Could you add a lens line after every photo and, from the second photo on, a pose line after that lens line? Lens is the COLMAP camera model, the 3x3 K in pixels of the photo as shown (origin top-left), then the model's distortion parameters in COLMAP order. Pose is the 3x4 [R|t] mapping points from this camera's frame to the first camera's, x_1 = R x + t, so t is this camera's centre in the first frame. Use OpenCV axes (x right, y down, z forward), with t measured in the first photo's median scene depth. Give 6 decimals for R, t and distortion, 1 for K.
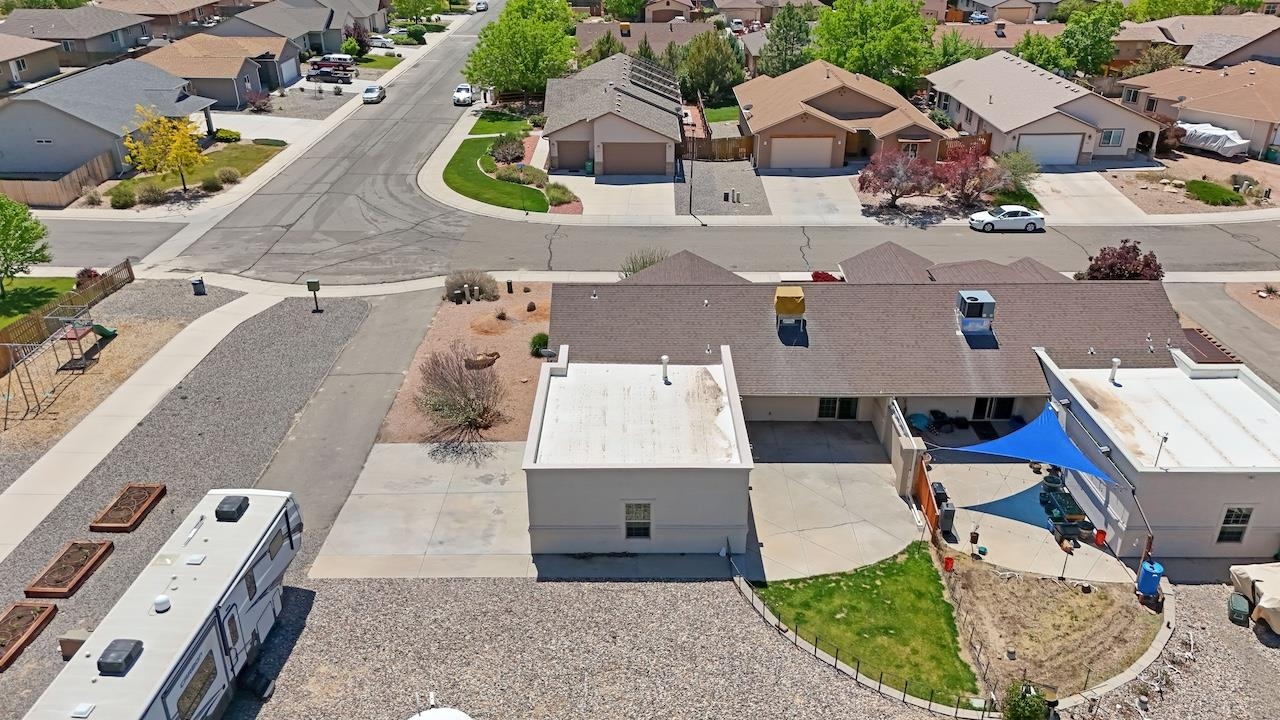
lens RADIAL K [[934.6, 0, 640.0], [0, 934.6, 360.0], [0, 0, 1]] dist [0.030939, -0.003053]
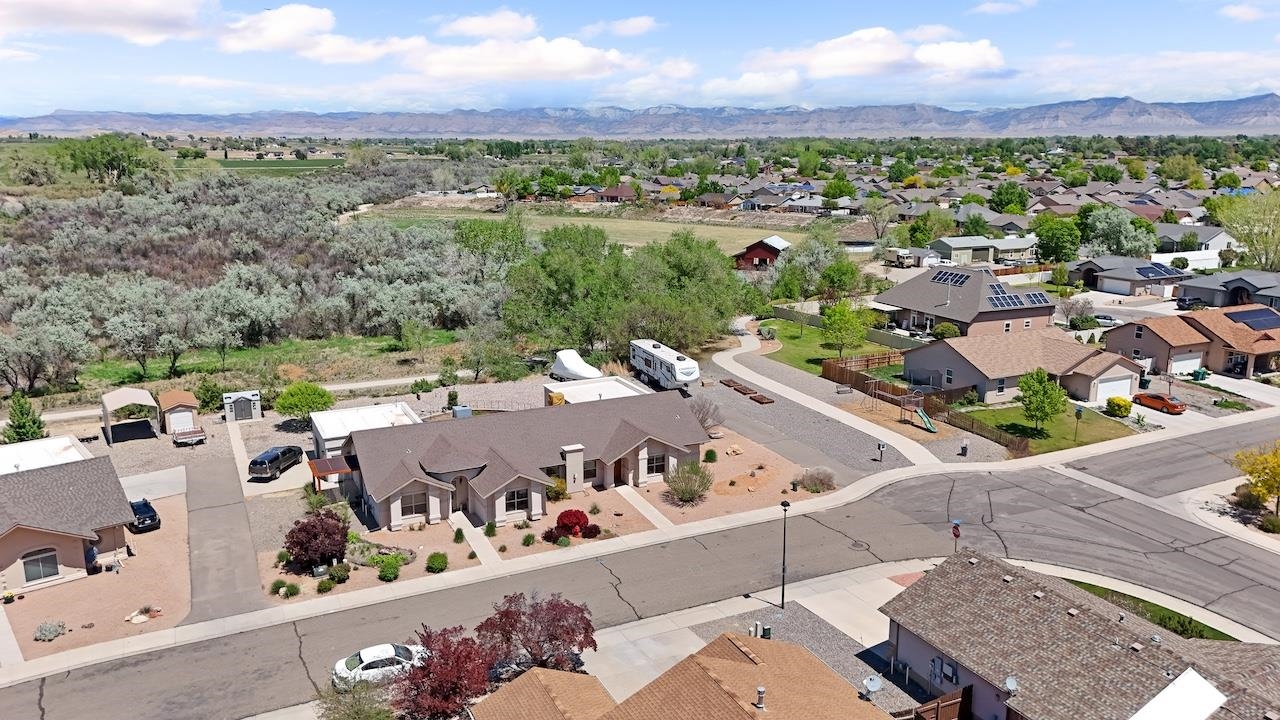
lens RADIAL K [[934.6, 0, 640.0], [0, 934.6, 360.0], [0, 0, 1]] dist [0.030939, -0.003053]
pose [[-0.897591, 0.093869, -0.430720, 0.484062], [-0.205961, 0.774570, 0.598015, -0.768212], [0.389758, 0.625484, -0.675913, 1.360390]]
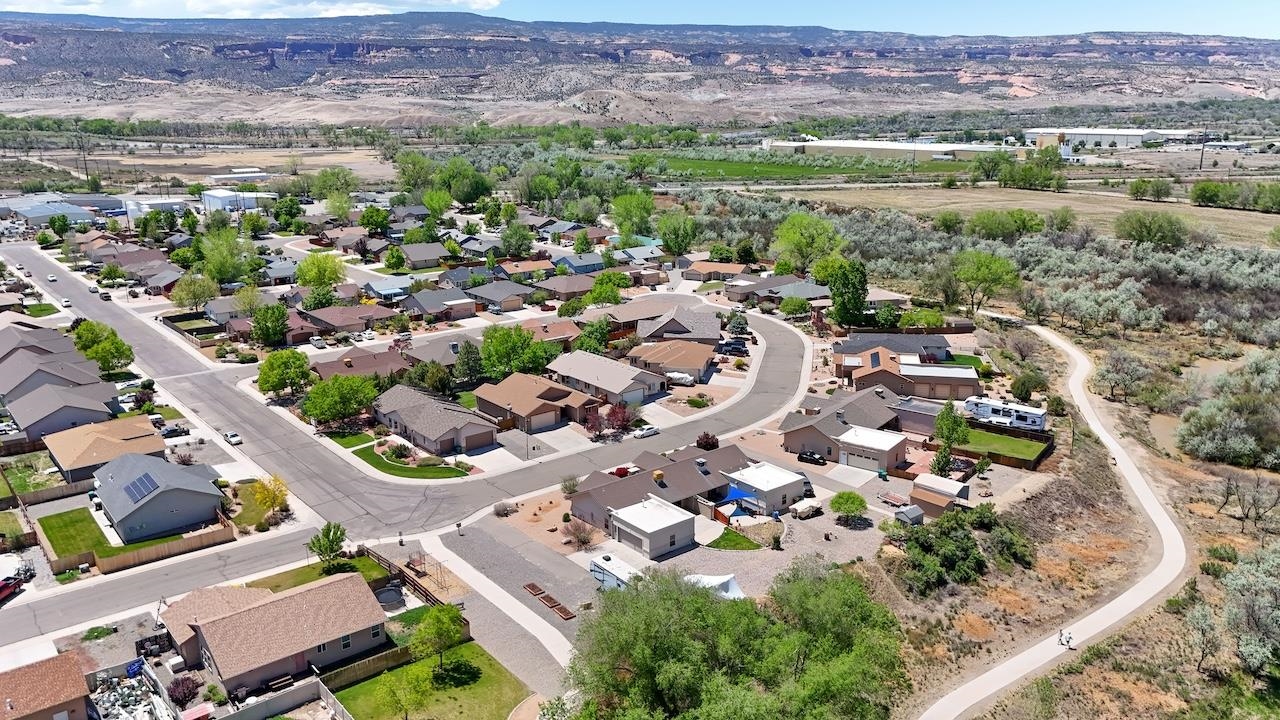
lens RADIAL K [[934.6, 0, 640.0], [0, 934.6, 360.0], [0, 0, 1]] dist [0.030939, -0.003053]
pose [[0.777726, -0.171270, 0.604822, -1.026013], [0.293188, 0.949934, -0.108007, -0.064818], [-0.556043, 0.261326, 0.789002, -0.931181]]
